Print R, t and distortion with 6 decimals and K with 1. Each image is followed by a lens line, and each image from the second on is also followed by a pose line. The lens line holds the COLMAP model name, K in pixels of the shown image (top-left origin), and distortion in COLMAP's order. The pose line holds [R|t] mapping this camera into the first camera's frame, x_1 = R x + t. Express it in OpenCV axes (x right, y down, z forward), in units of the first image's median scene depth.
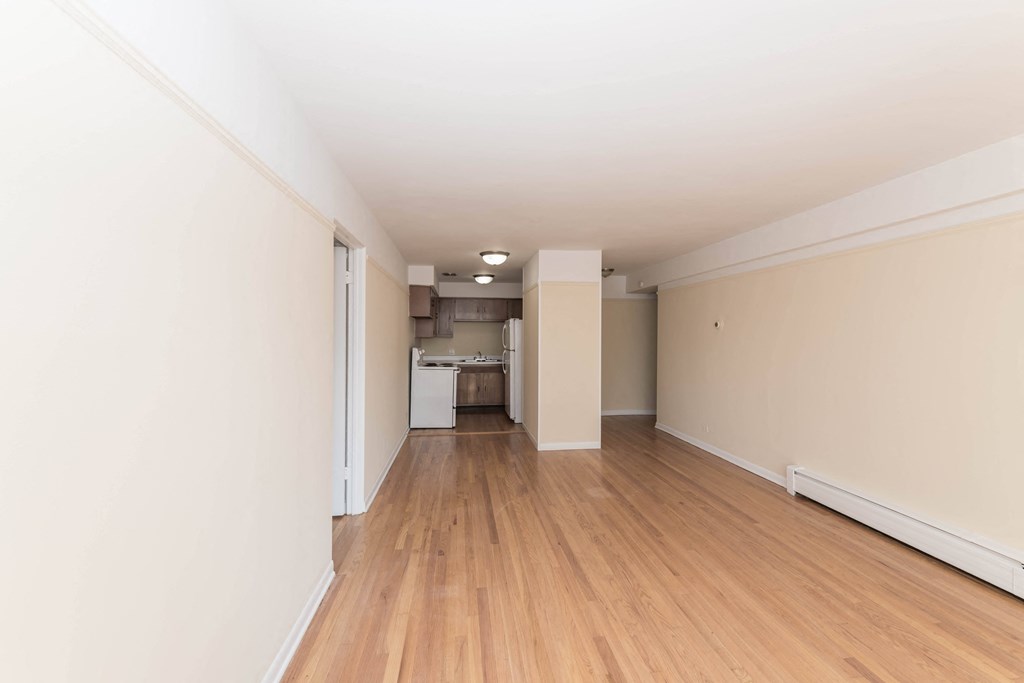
lens RADIAL K [[472.1, 0, 513.9], [0, 472.1, 340.2], [0, 0, 1]] dist [0.003518, -0.001530]
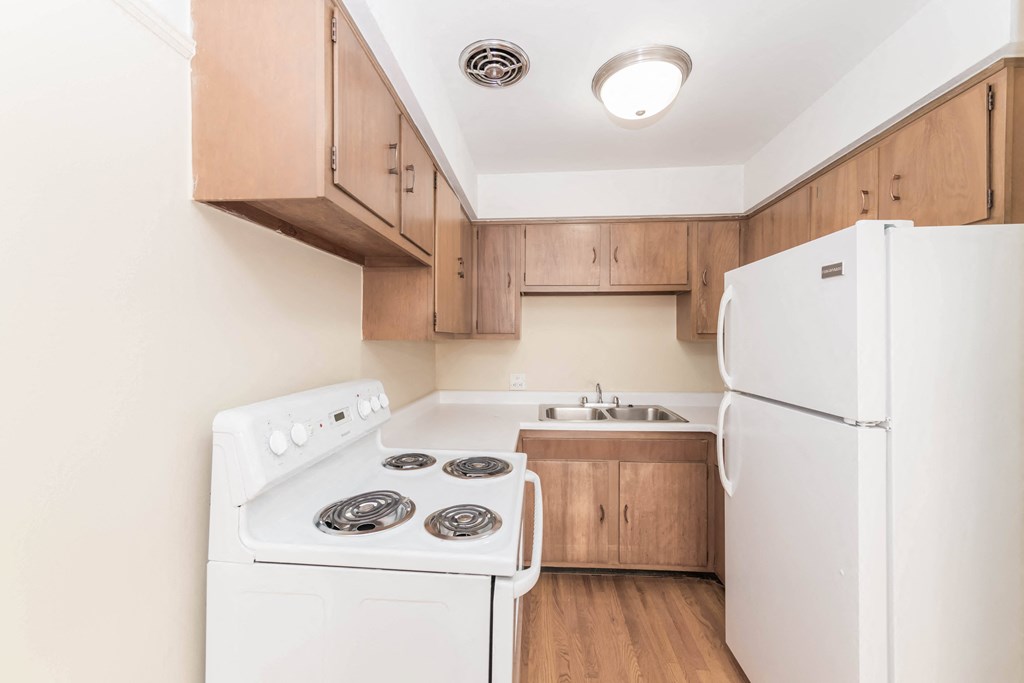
lens RADIAL K [[472.1, 0, 511.9], [0, 472.1, 341.1], [0, 0, 1]] dist [0.003518, -0.001530]
pose [[0.985268, -0.001474, -0.171008, -0.080310], [0.001229, 0.999998, -0.001533, -0.005795], [0.171010, 0.001300, 0.985268, 0.701843]]
